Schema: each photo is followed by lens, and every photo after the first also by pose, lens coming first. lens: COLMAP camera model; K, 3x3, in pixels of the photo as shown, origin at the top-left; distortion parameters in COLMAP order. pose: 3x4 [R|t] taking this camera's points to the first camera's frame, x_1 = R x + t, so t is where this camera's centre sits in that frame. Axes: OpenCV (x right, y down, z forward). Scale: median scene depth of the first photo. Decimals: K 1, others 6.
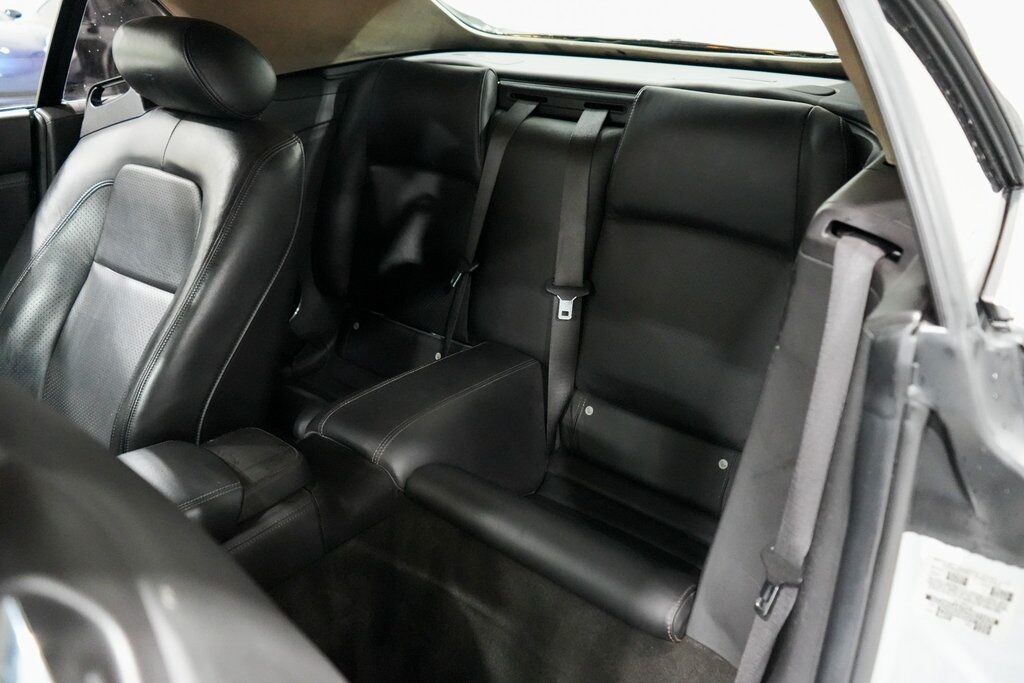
lens RADIAL K [[820.4, 0, 512.0], [0, 820.4, 341.5], [0, 0, 1]] dist [-0.002937, 0.003017]
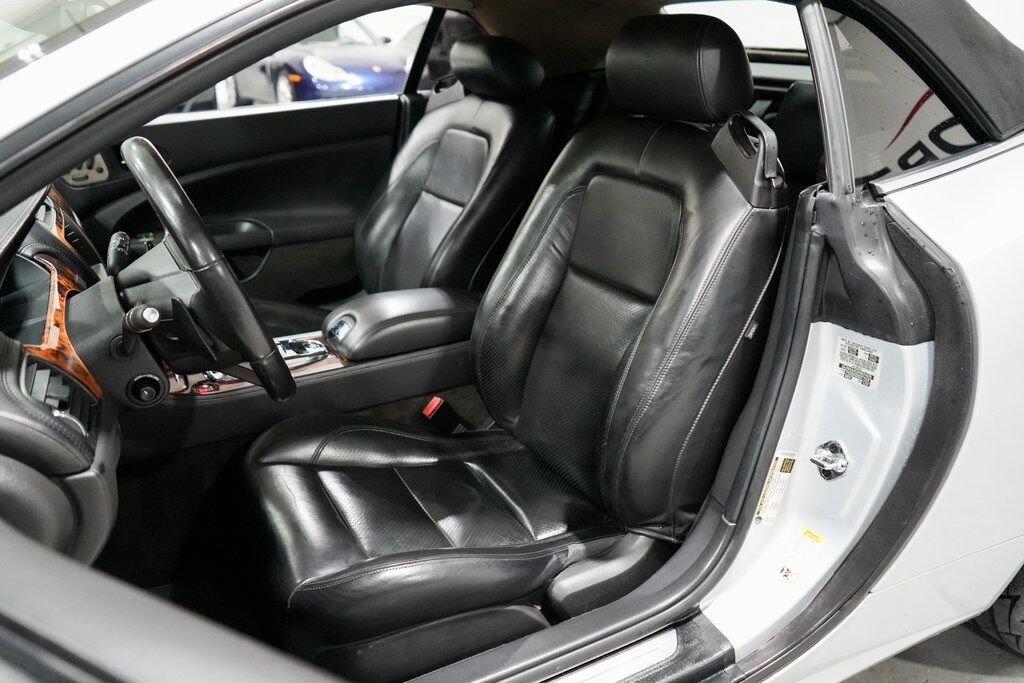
lens RADIAL K [[832.2, 0, 512.0], [0, 832.2, 341.5], [0, 0, 1]] dist [-0.003784, 0.006218]
pose [[0.932541, 0.114791, -0.342330, 0.235667], [-0.124990, 0.992127, -0.007802, 0.186207], [0.338739, 0.050064, 0.939547, -0.439703]]
